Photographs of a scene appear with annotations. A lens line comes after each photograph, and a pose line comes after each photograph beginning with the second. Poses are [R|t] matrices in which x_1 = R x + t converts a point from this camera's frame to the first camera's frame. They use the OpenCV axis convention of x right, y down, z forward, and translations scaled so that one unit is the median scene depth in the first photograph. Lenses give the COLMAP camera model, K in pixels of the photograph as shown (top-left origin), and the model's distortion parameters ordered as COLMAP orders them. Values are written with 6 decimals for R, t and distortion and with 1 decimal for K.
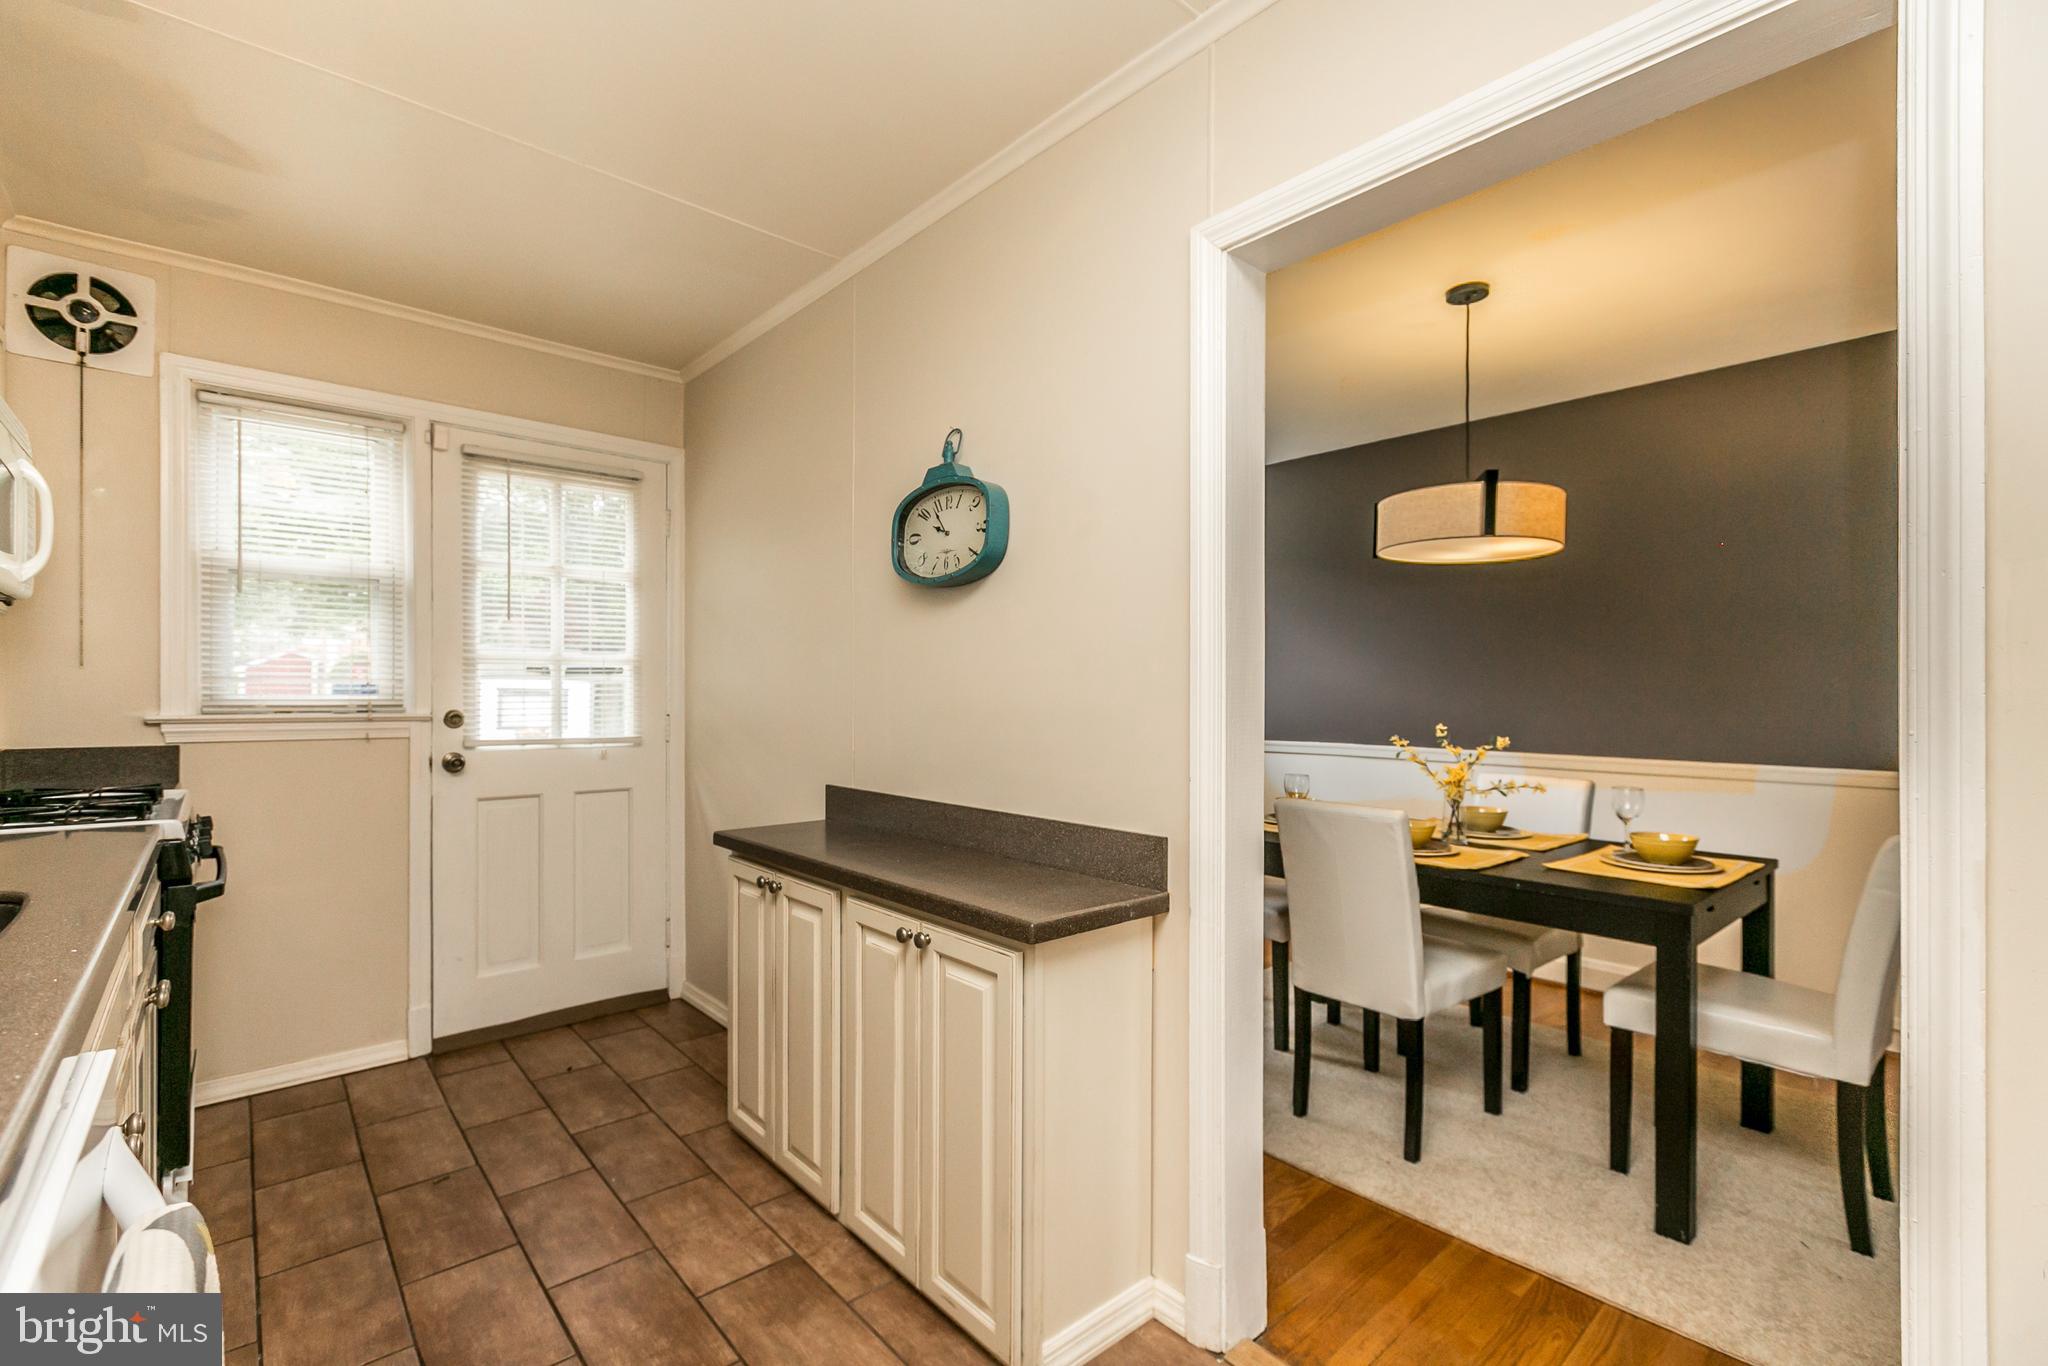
lens RADIAL K [[918.2, 0, 997.9], [0, 918.2, 705.3], [0, 0, 1]] dist [0.005469, -0.002998]
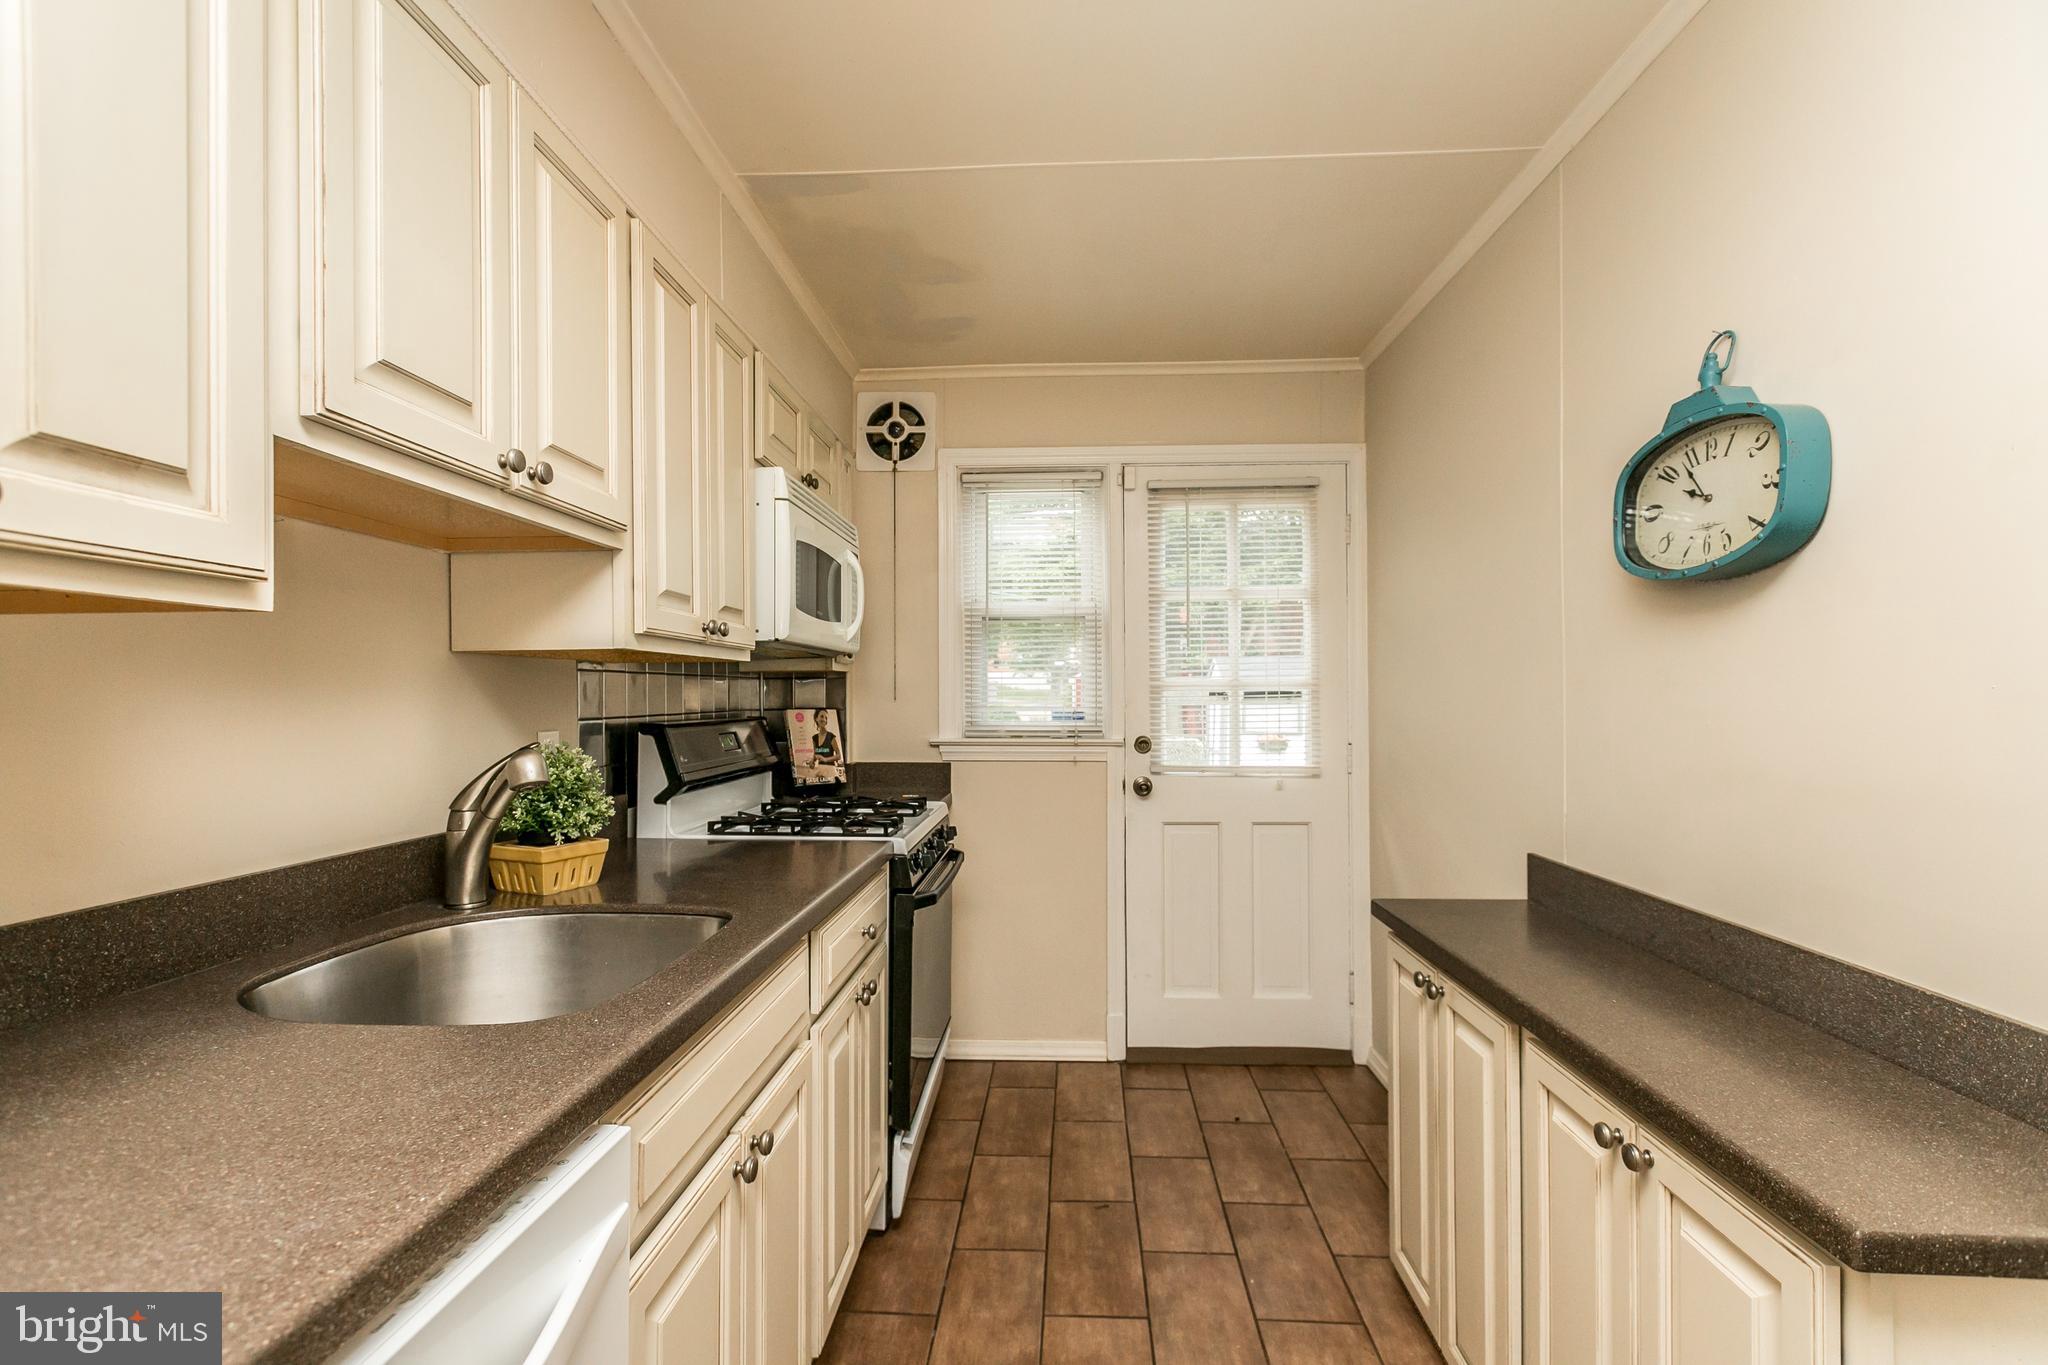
lens RADIAL K [[918.2, 0, 1021.7], [0, 918.2, 693.0], [0, 0, 1]] dist [0.005469, -0.002998]
pose [[0.725148, -0.007663, -0.688550, 0.033020], [-0.000696, 0.999929, -0.011862, -0.037118], [0.688593, 0.009081, 0.725092, 0.175568]]
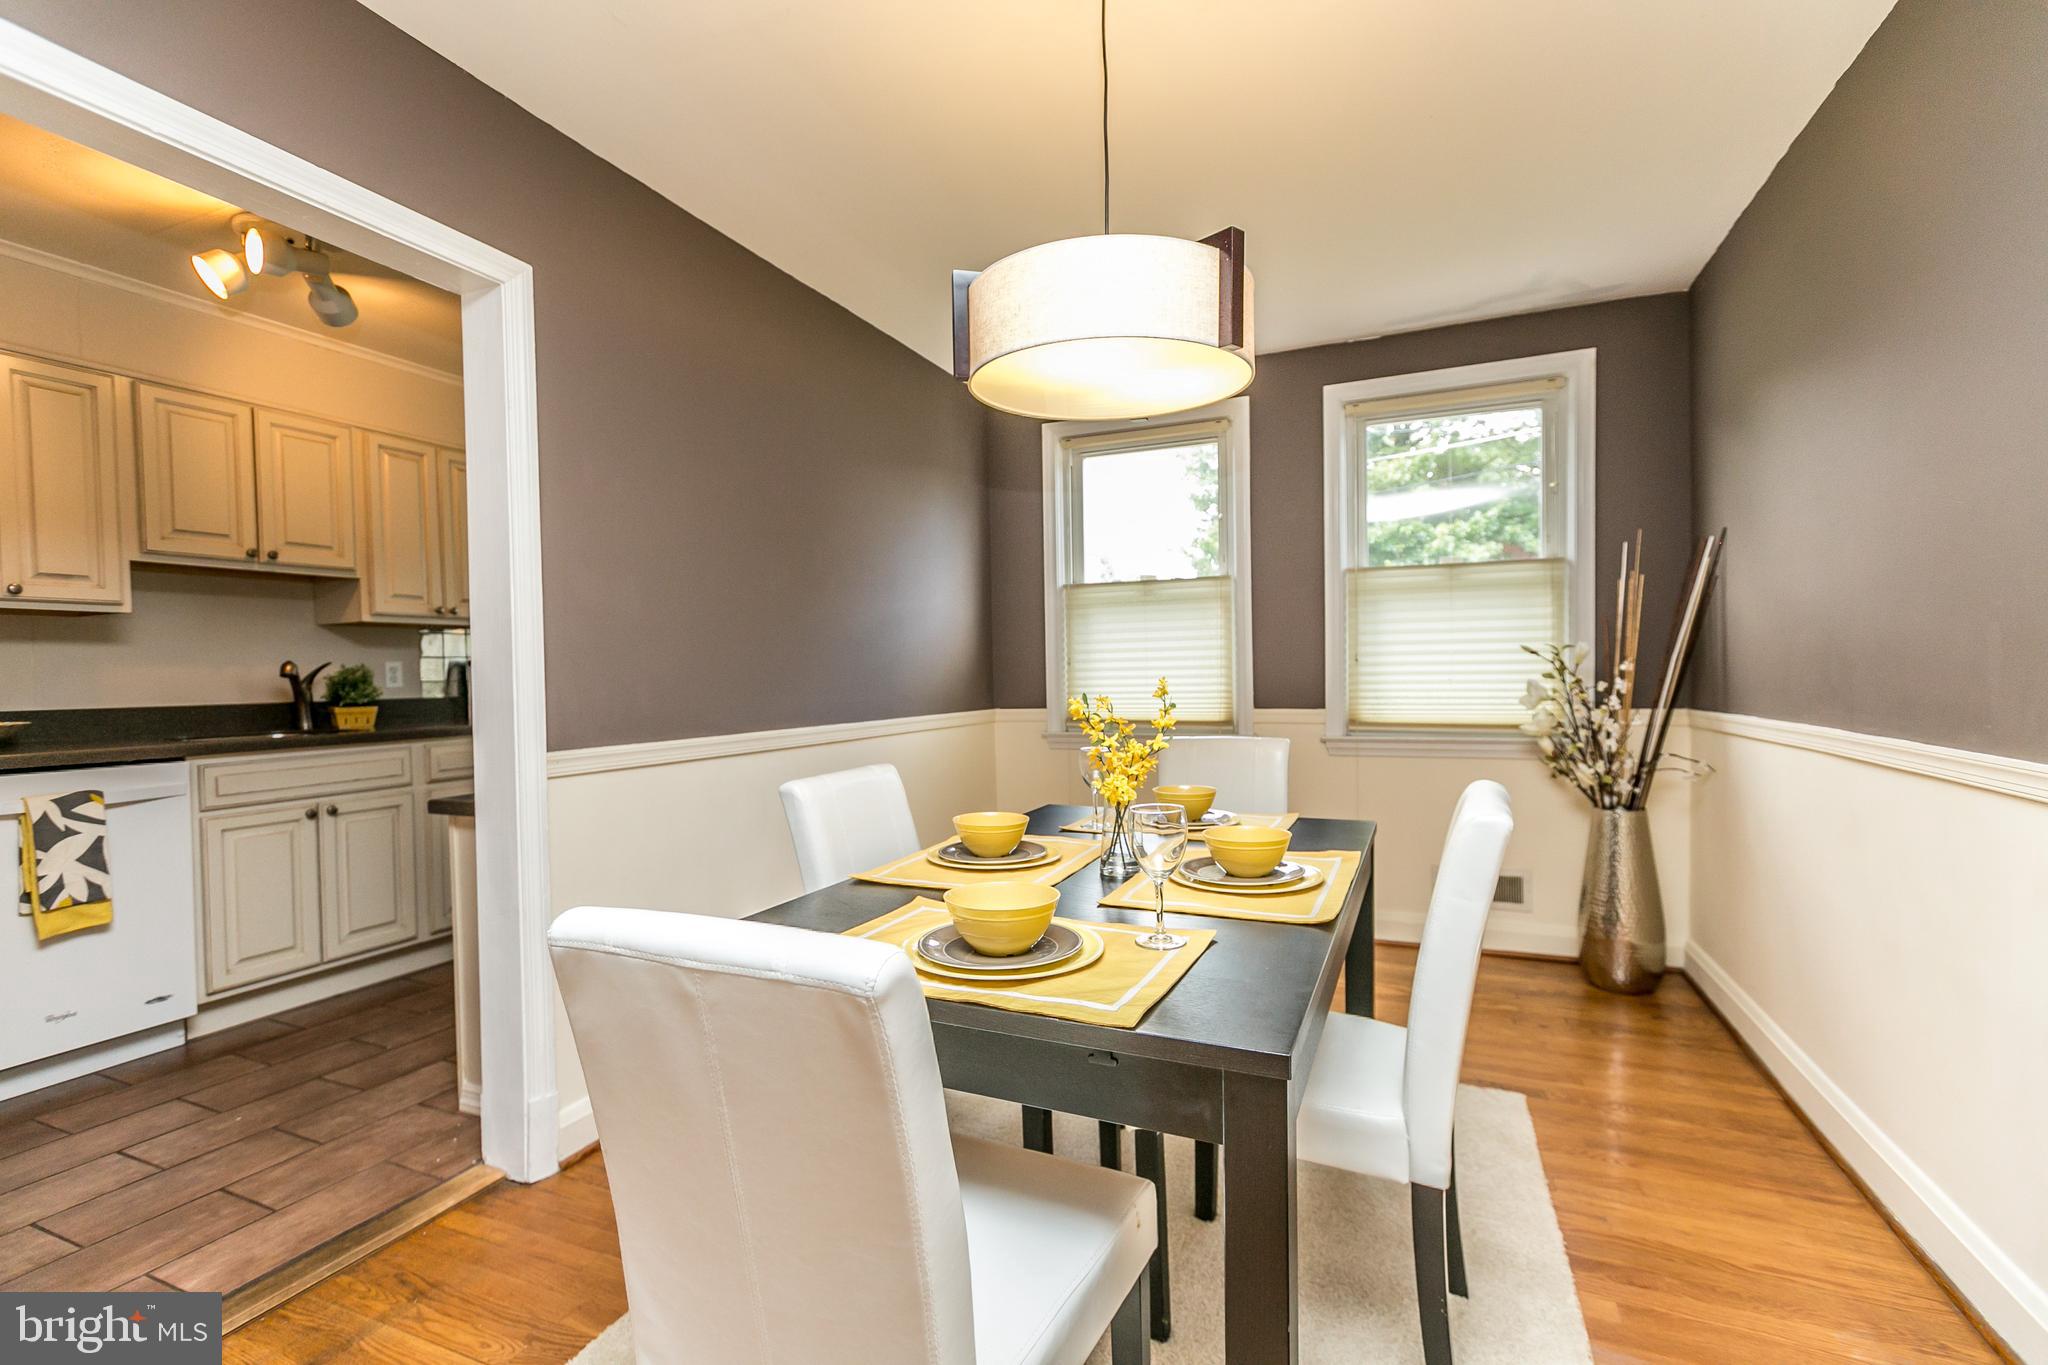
lens RADIAL K [[918.2, 0, 1036.8], [0, 918.2, 695.0], [0, 0, 1]] dist [0.005469, -0.002998]
pose [[0.434569, 0.011838, -0.900561, 1.153132], [0.010379, 0.999781, 0.018151, 0.024778], [0.900579, -0.017235, 0.434352, 0.760616]]
